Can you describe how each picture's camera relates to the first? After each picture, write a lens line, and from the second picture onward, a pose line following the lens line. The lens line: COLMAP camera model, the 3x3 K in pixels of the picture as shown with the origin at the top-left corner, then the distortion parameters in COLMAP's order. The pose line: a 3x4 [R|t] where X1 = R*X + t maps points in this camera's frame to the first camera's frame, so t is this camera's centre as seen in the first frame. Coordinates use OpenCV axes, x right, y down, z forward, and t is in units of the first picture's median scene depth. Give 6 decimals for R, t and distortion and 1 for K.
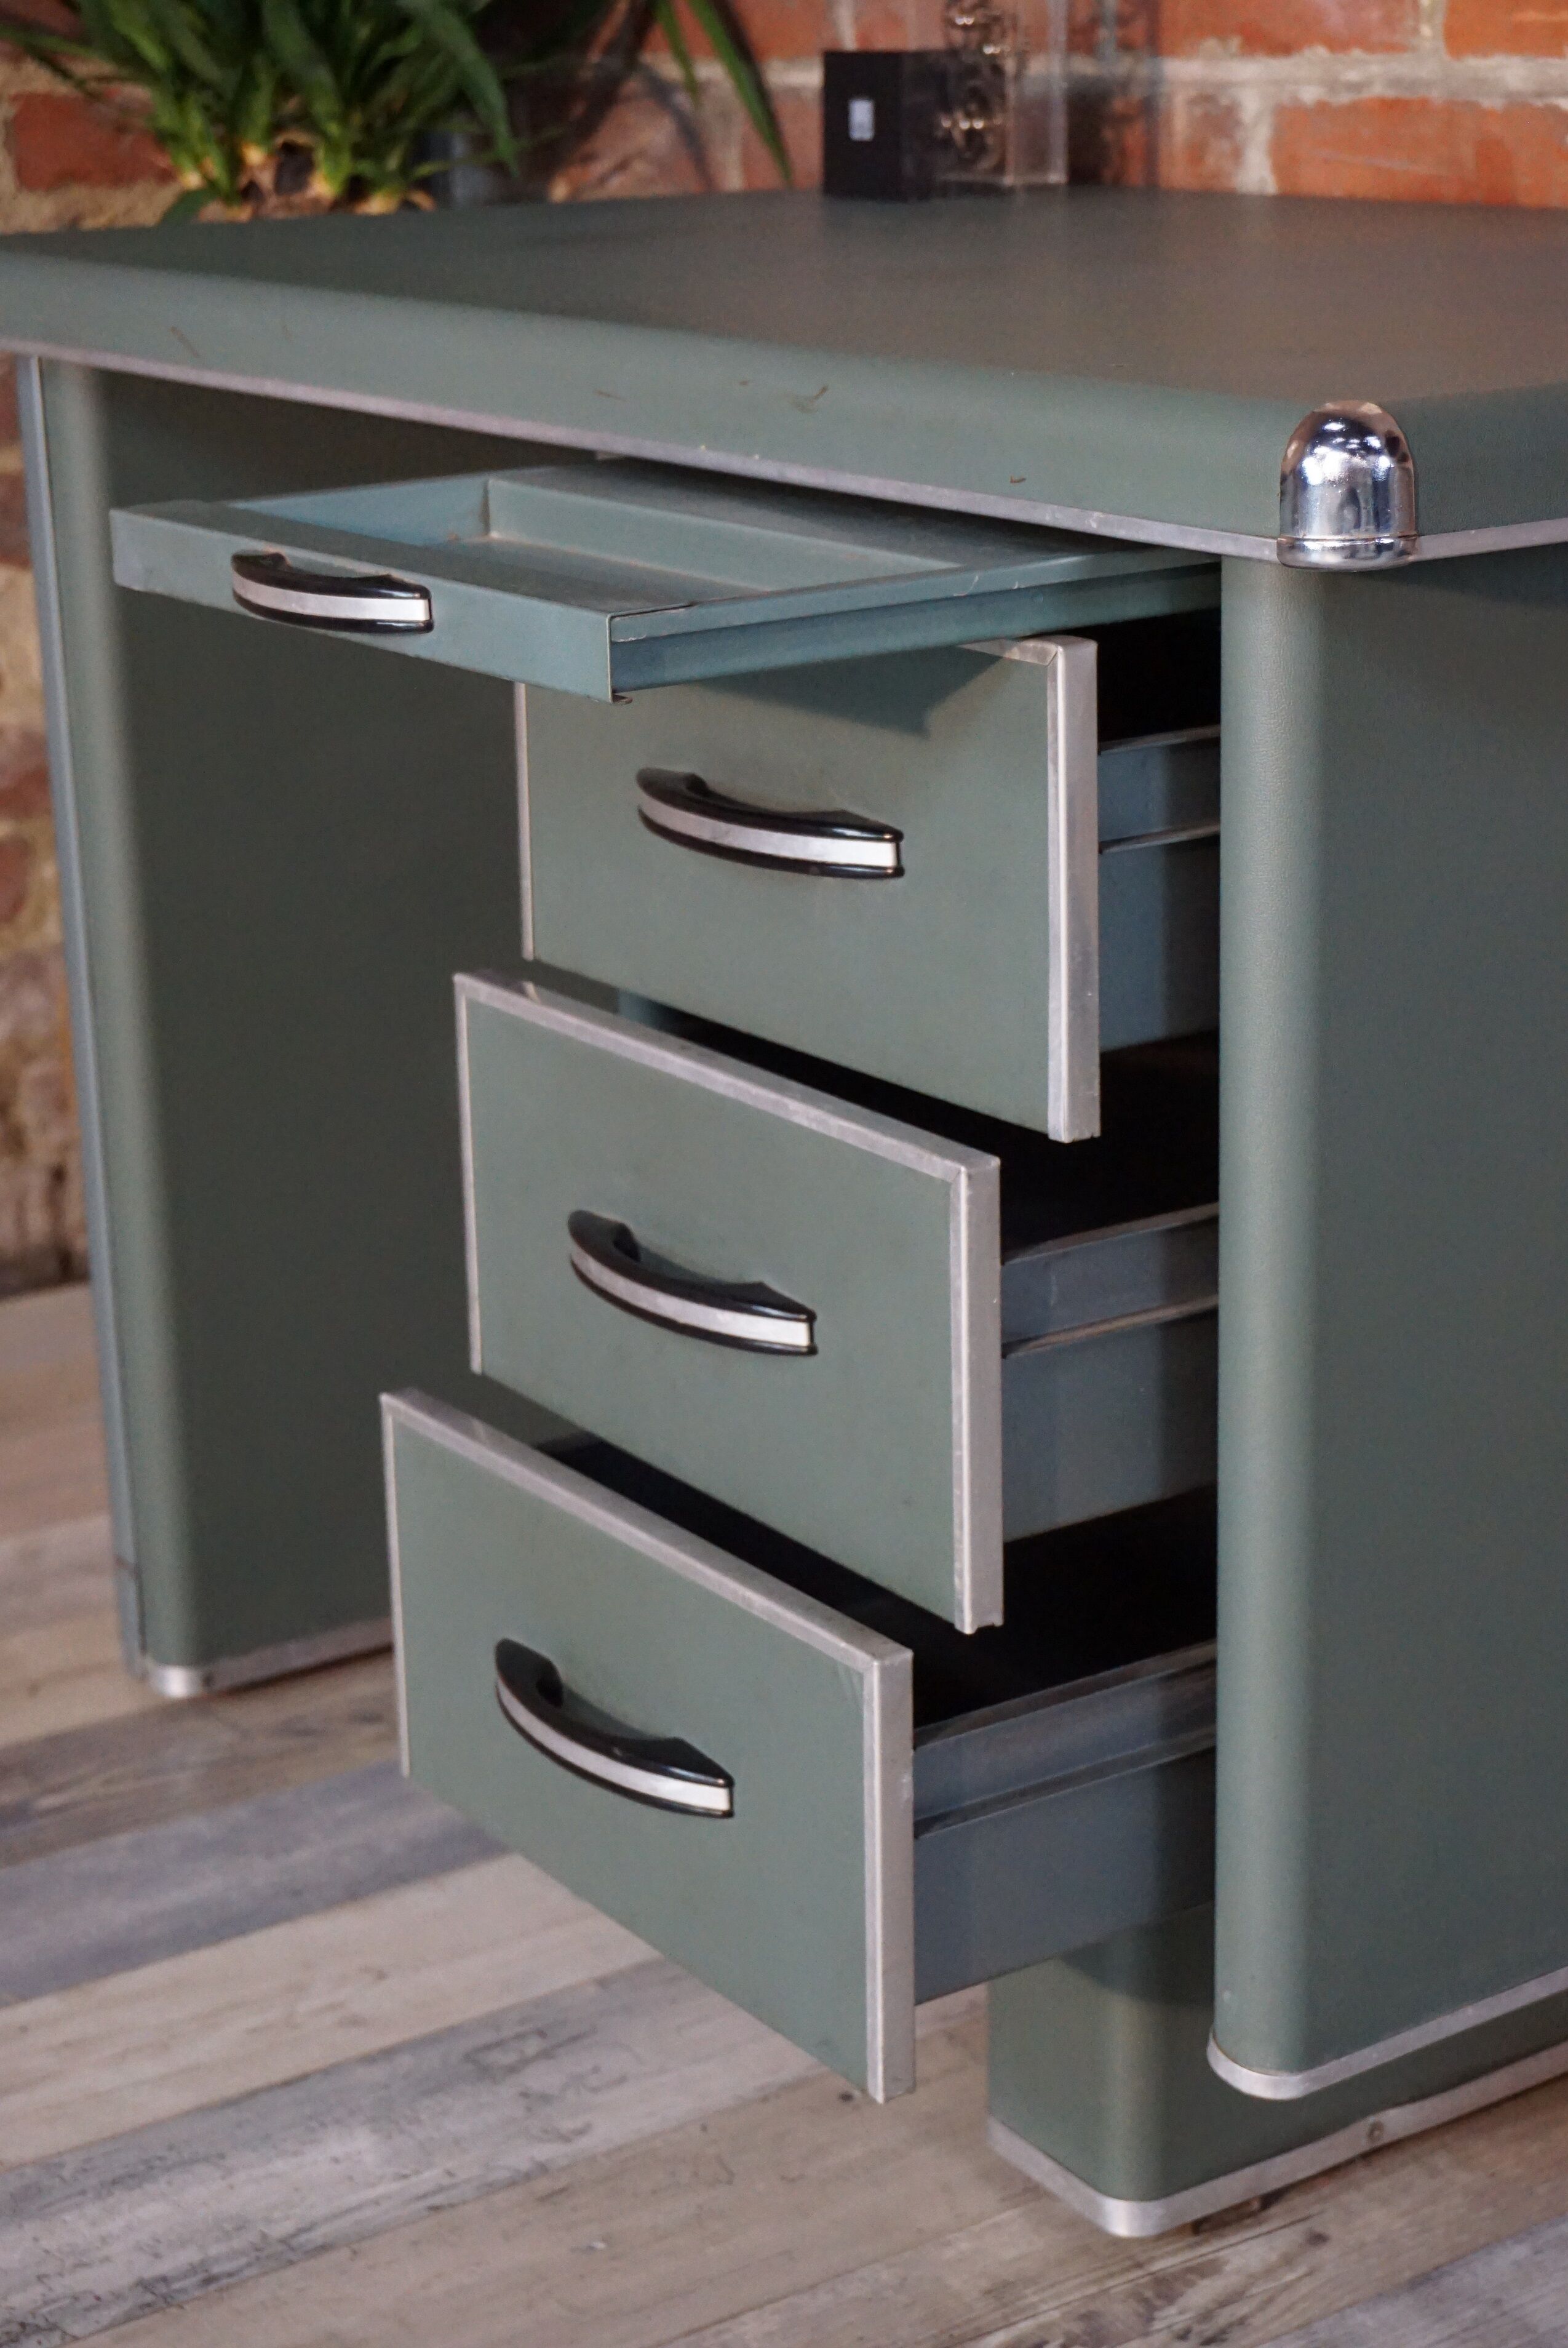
lens RADIAL K [[4044.3, 0, 784.4], [0, 4044.3, 1194.8], [0, 0, 1]] dist [0.031646, 0.000000]
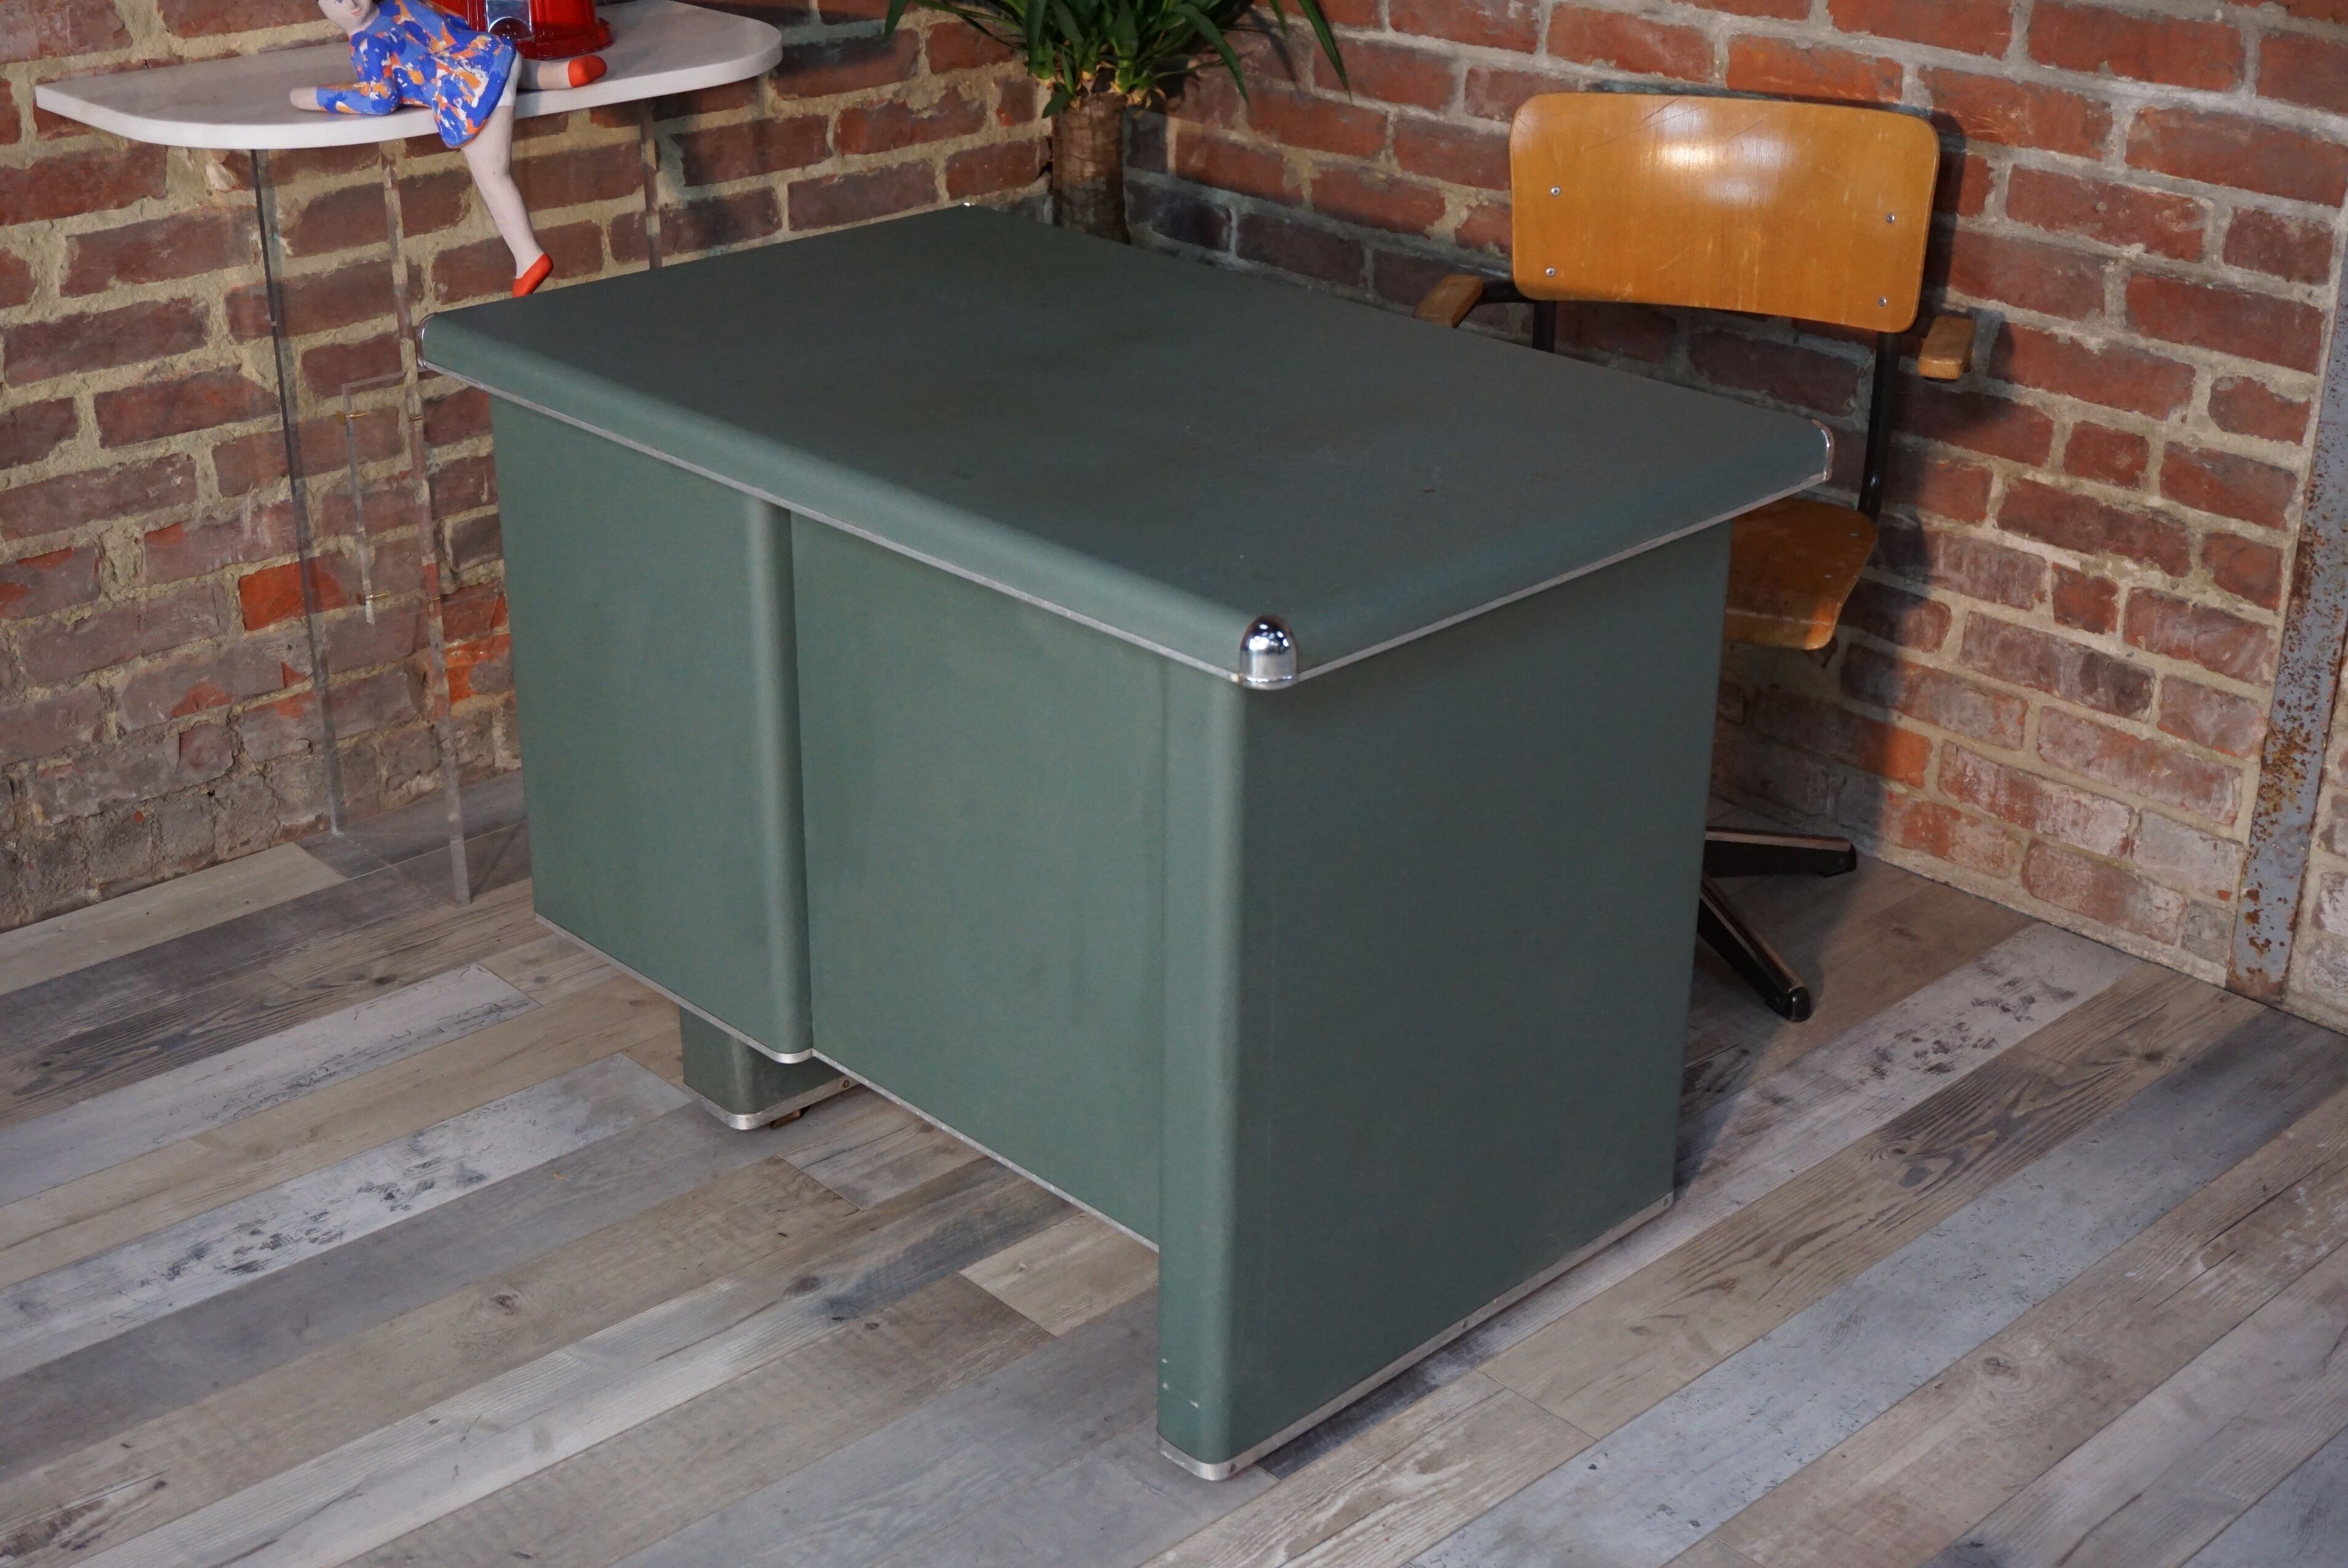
lens RADIAL K [[2953.1, 0, 1167.8], [0, 2953.1, 805.8], [0, 0, 1]] dist [-0.013117, 0.000000]
pose [[0.988879, -0.042215, 0.142604, -0.459024], [0.022382, 0.990191, 0.137915, -0.148105], [-0.147028, -0.133190, 0.980124, -0.691681]]
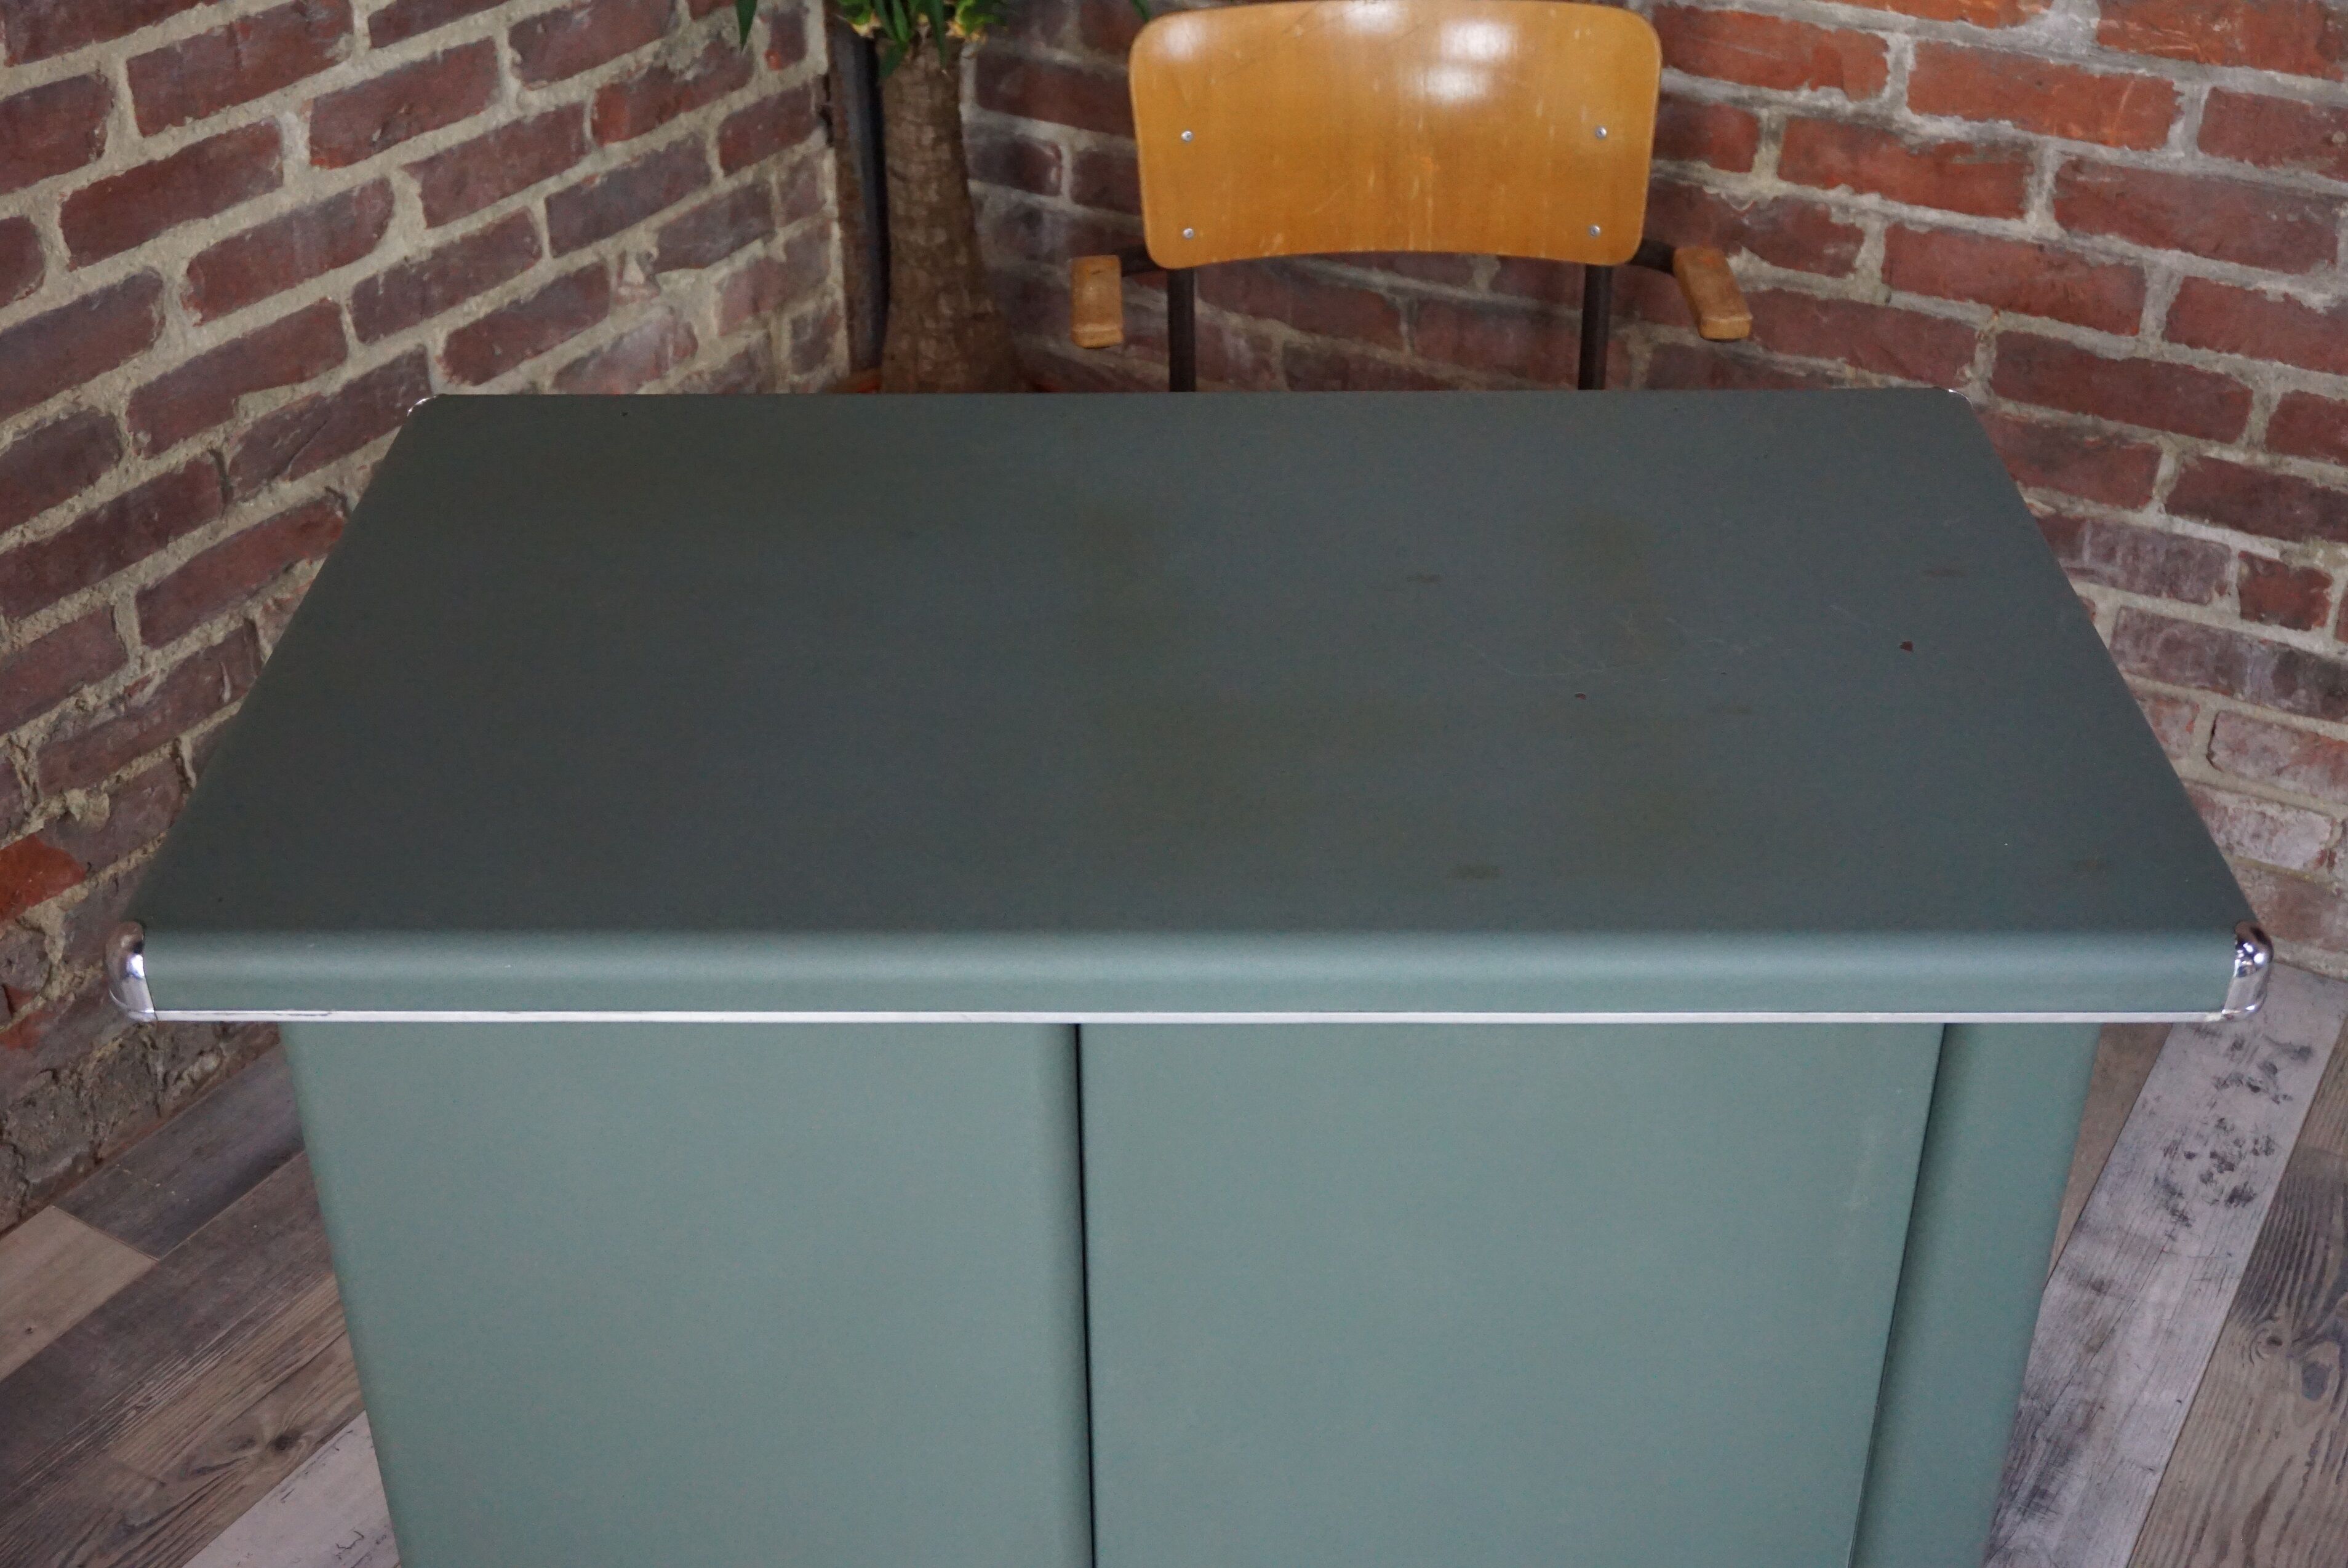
lens RADIAL K [[2707.2, 0, 1165.6], [0, 2707.2, 790.2], [0, 0, 1]] dist [0.002090, 0.000000]
pose [[0.911549, -0.213404, 0.351479, -0.688490], [0.111957, 0.951295, 0.287233, -0.386164], [-0.395657, -0.222476, 0.891044, -0.019532]]
